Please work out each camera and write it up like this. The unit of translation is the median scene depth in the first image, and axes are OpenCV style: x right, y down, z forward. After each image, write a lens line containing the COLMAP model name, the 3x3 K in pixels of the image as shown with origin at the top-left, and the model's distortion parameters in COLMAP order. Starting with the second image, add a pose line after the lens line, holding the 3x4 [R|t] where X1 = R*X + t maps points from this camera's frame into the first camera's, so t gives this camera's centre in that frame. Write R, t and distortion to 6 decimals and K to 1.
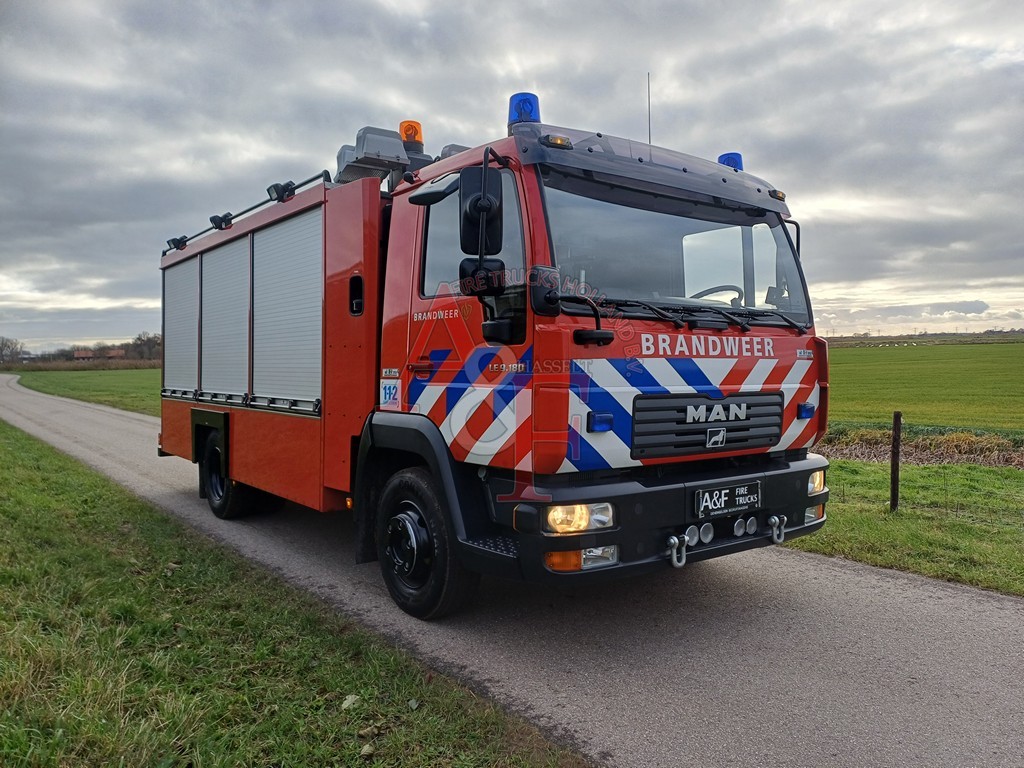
lens RADIAL K [[749.3, 0, 515.8], [0, 749.3, 381.8], [0, 0, 1]] dist [0.083997, -0.065430]
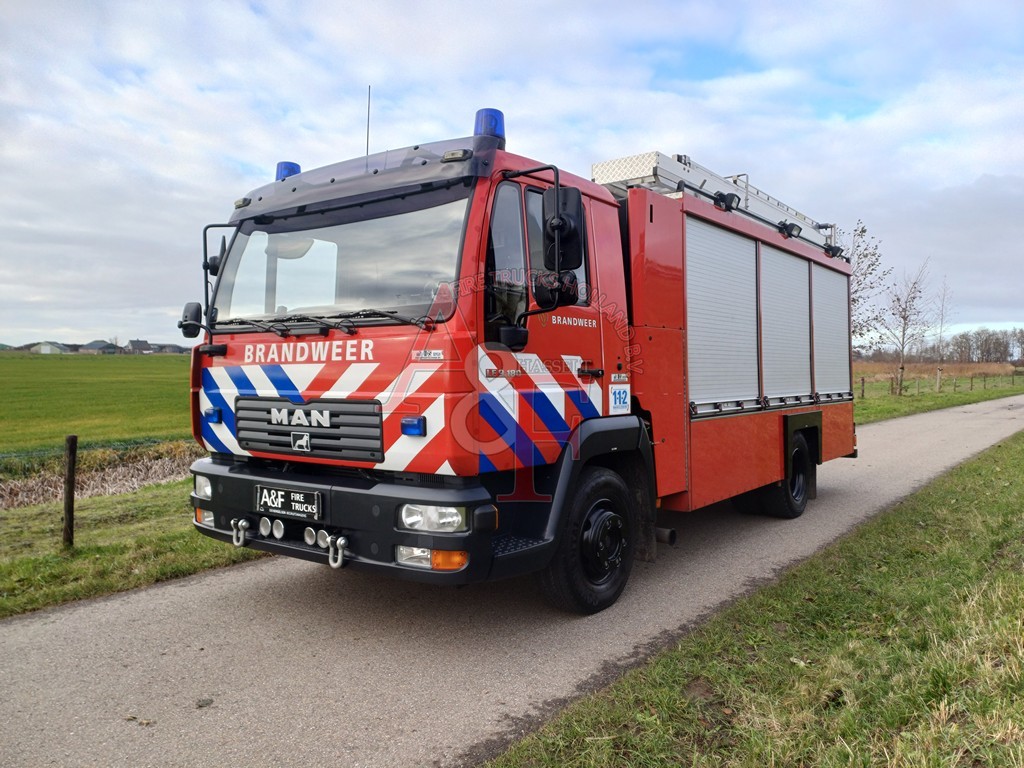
lens RADIAL K [[749.3, 0, 529.2], [0, 749.3, 382.4], [0, 0, 1]] dist [0.083997, -0.065430]
pose [[0.276768, 0.010027, -0.960884, 1.322706], [-0.012241, 0.999901, 0.006909, -0.016963], [0.960859, 0.009850, 0.276863, 1.004701]]
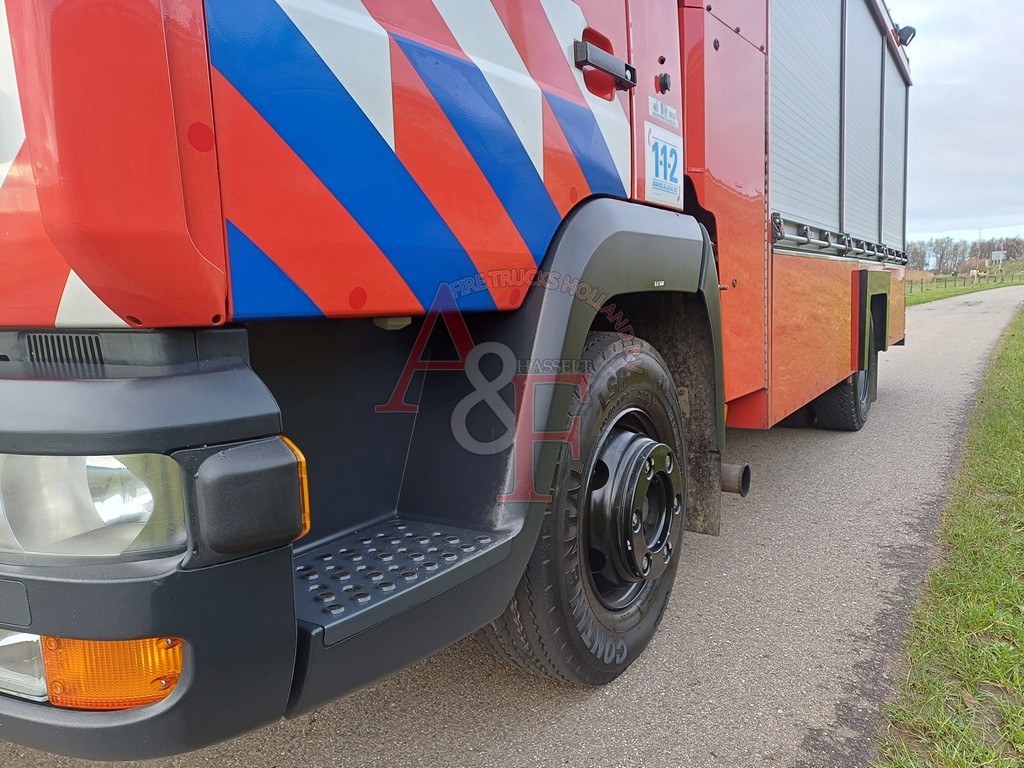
lens RADIAL K [[749.3, 0, 518.9], [0, 749.3, 388.1], [0, 0, 1]] dist [0.083997, -0.065430]
pose [[0.345692, 0.104354, -0.932528, 0.693648], [0.016597, 0.992961, 0.117270, 0.094042], [0.938201, -0.056016, 0.341526, 1.197428]]
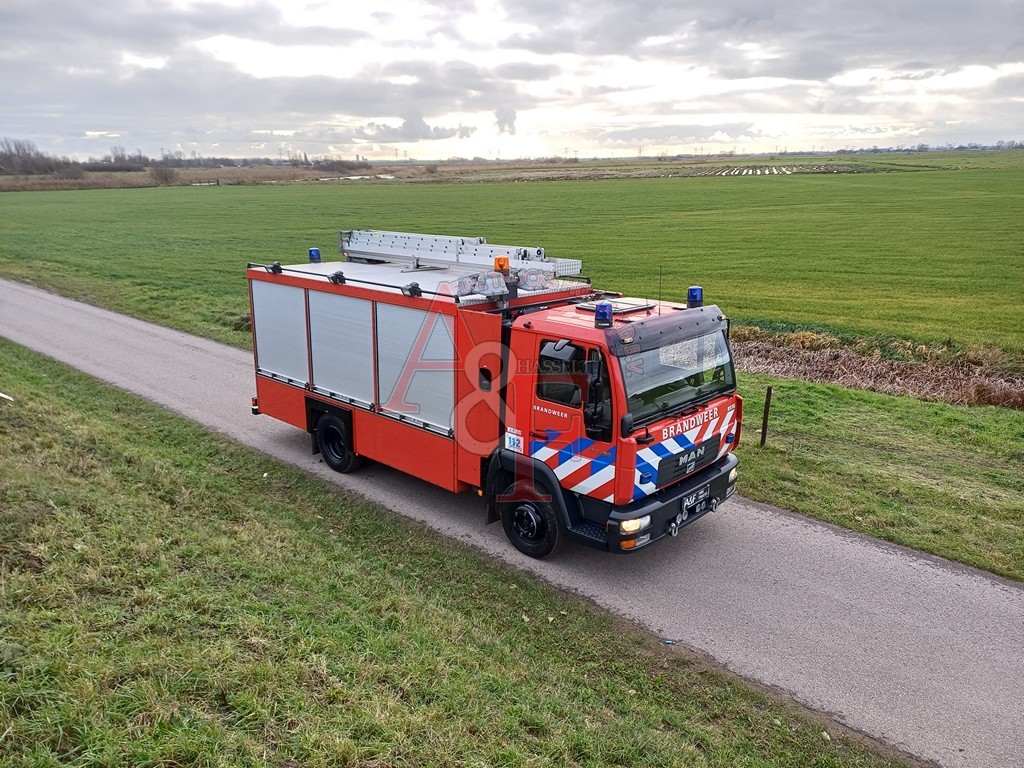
lens RADIAL K [[749.3, 0, 510.8], [0, 749.3, 378.7], [0, 0, 1]] dist [0.083997, -0.065430]
pose [[0.987335, -0.034425, 0.154867, -0.491493], [-0.002268, 0.973011, 0.230746, -0.600266], [-0.158631, -0.228175, 0.960611, -0.757855]]
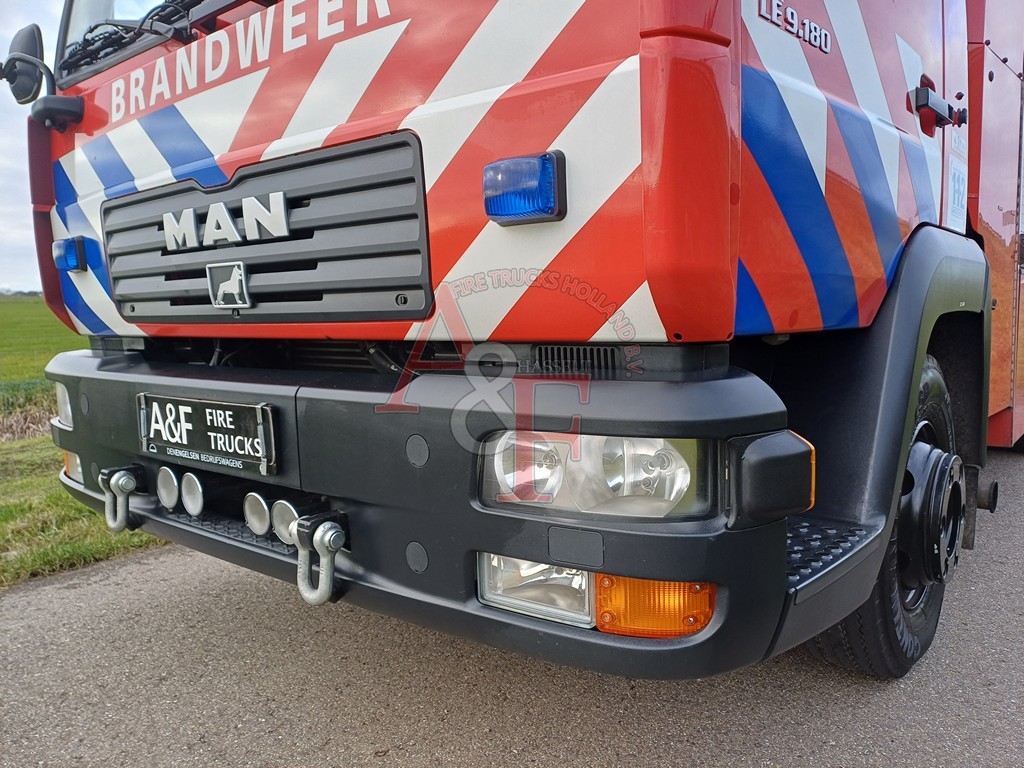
lens RADIAL K [[749.3, 0, 523.7], [0, 749.3, 392.5], [0, 0, 1]] dist [0.083997, -0.065430]
pose [[0.226748, 0.098559, -0.968954, 0.709508], [0.006360, 0.994696, 0.102666, 0.090218], [0.973933, -0.029442, 0.224918, 1.054257]]
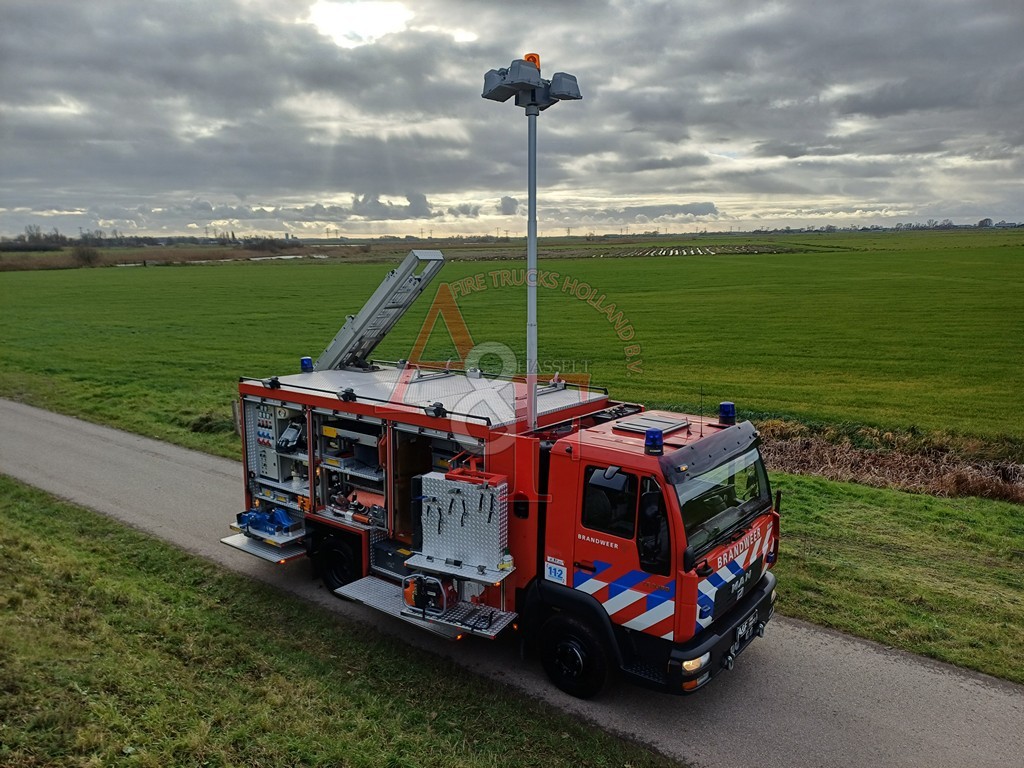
lens RADIAL K [[749.3, 0, 511.6], [0, 749.3, 404.2], [0, 0, 1]] dist [0.083997, -0.065430]
pose [[0.969342, -0.043616, 0.241815, -0.721912], [0.002949, 0.986114, 0.166044, -0.705178], [-0.245699, -0.160240, 0.956010, -0.593236]]
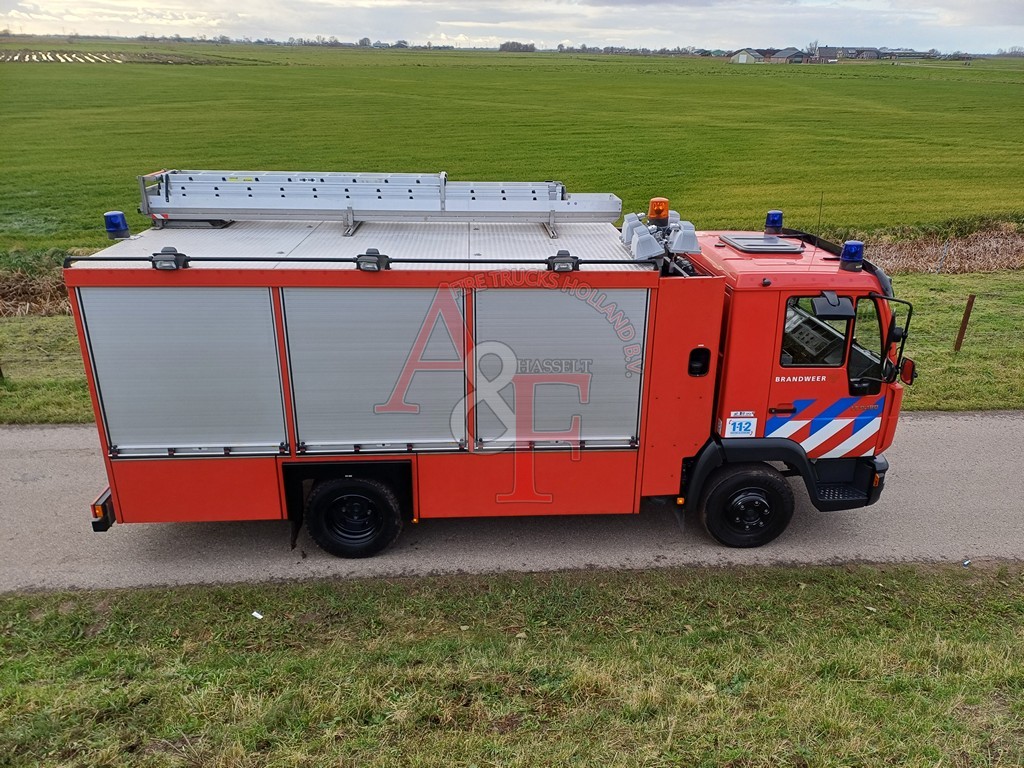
lens RADIAL K [[749.3, 0, 518.1], [0, 749.3, 385.8], [0, 0, 1]] dist [0.083997, -0.065430]
pose [[0.558005, -0.300532, 0.773506, -1.688573], [0.003162, 0.932880, 0.360174, -0.655801], [-0.829832, -0.198533, 0.521502, 0.663966]]
